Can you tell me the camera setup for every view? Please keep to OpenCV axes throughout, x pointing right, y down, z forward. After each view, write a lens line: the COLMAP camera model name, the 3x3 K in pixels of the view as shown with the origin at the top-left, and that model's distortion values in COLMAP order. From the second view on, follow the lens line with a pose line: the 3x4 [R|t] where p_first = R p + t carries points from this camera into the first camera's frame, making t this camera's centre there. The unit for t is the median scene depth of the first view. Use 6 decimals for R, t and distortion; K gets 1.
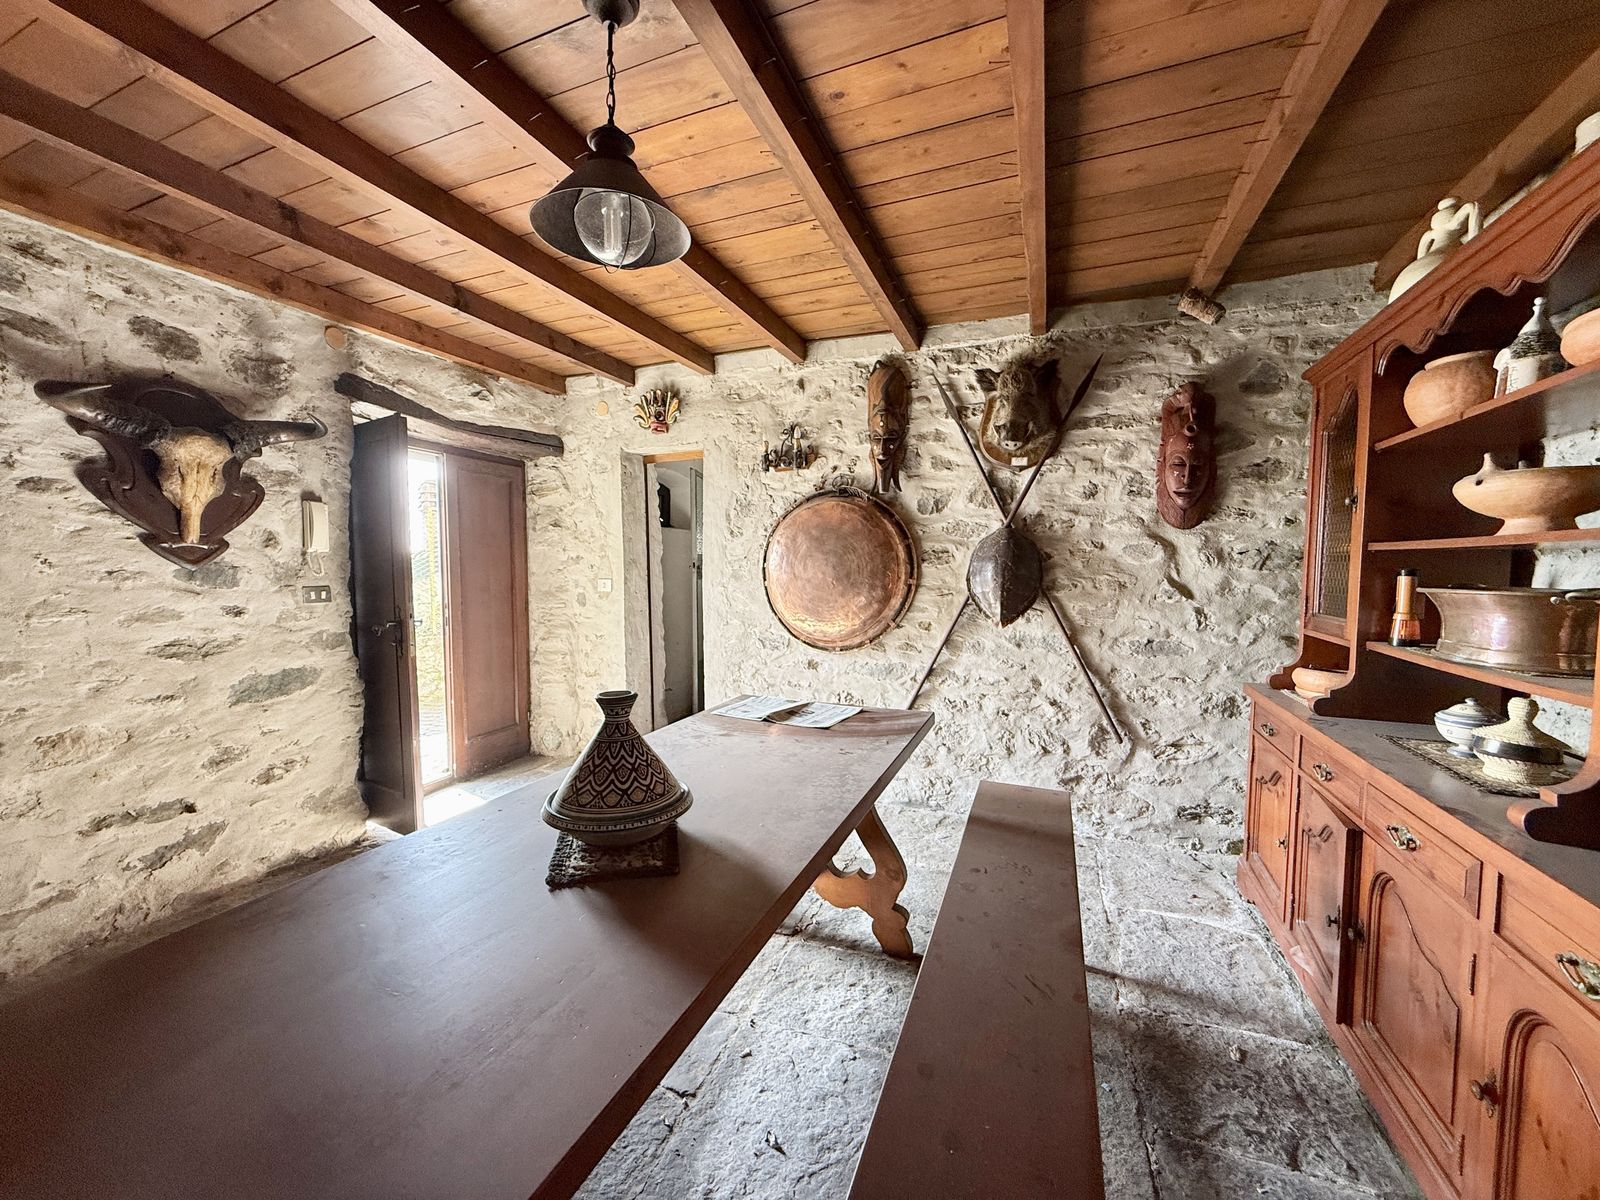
lens RADIAL K [[642.9, 0, 795.4], [0, 642.9, 602.2], [0, 0, 1]] dist [0.000521, -0.000198]
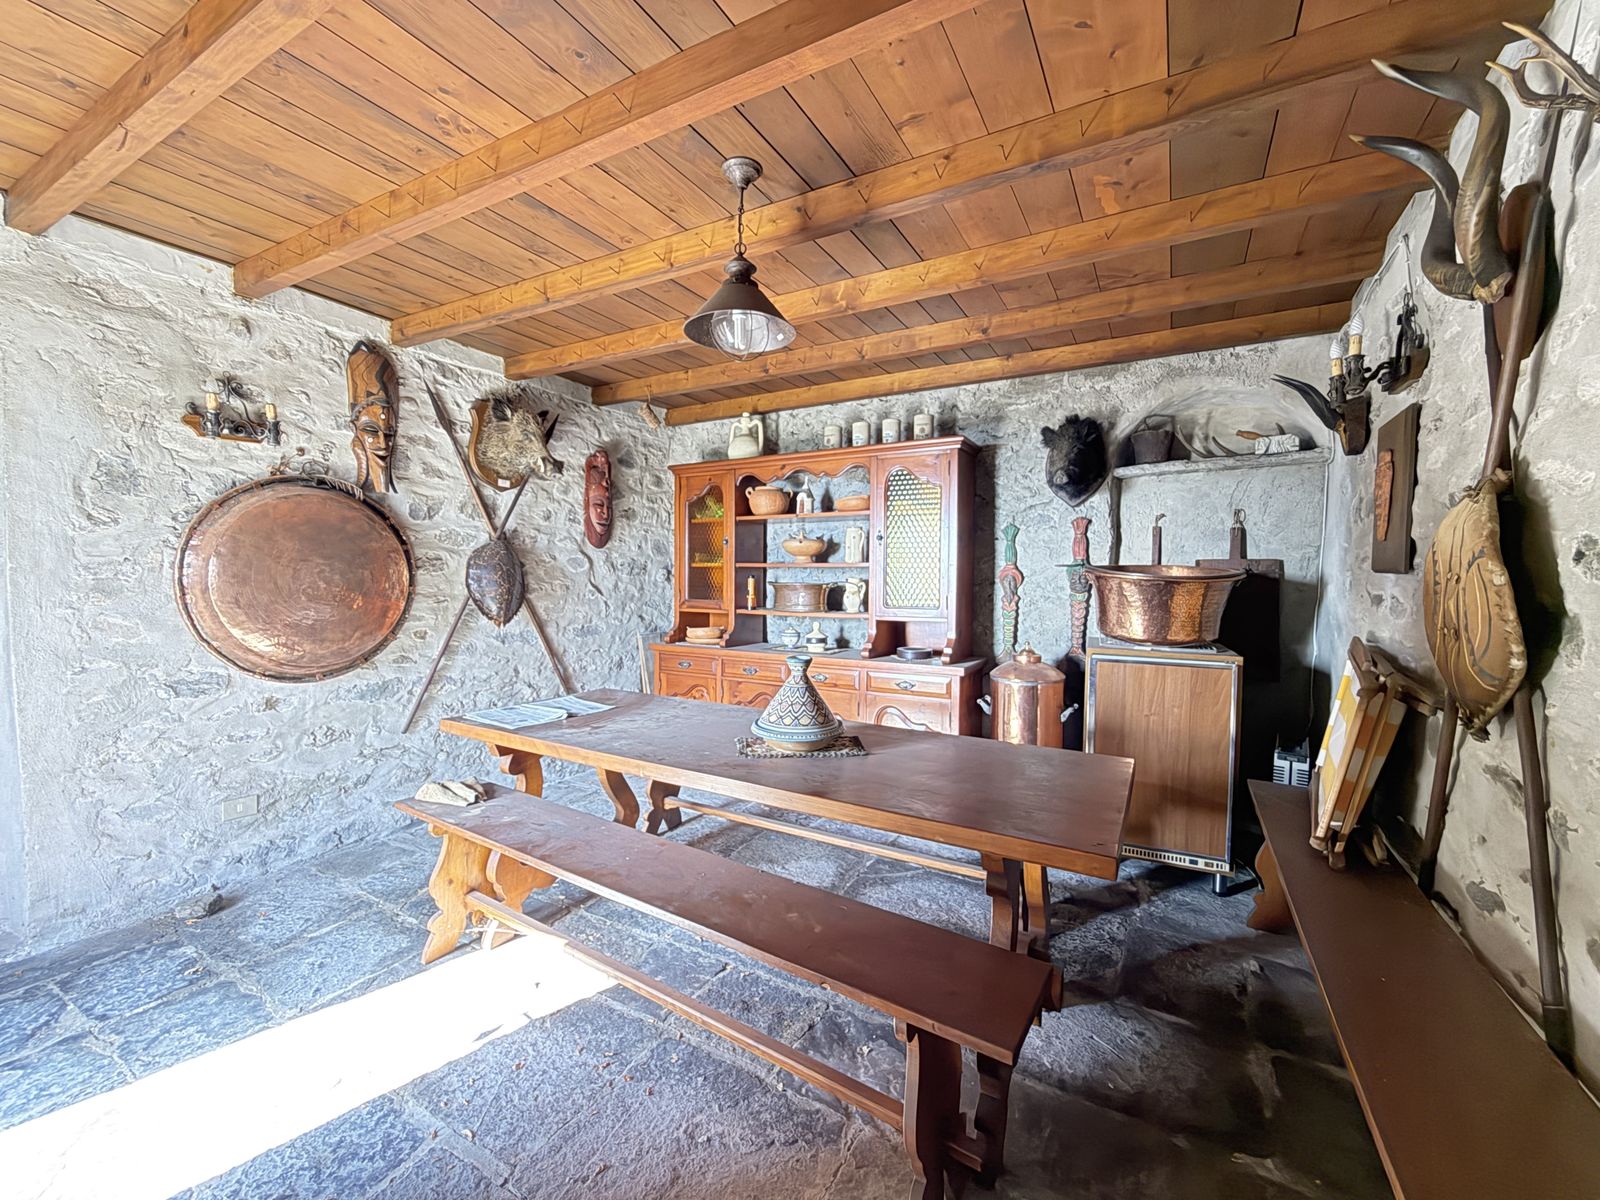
lens RADIAL K [[642.9, 0, 805.8], [0, 642.9, 601.8], [0, 0, 1]] dist [0.000521, -0.000198]
pose [[0.122434, -0.044763, 0.991467, -0.708455], [0.052449, 0.997878, 0.038576, -0.020291], [-0.991090, 0.047278, 0.124522, 0.309265]]
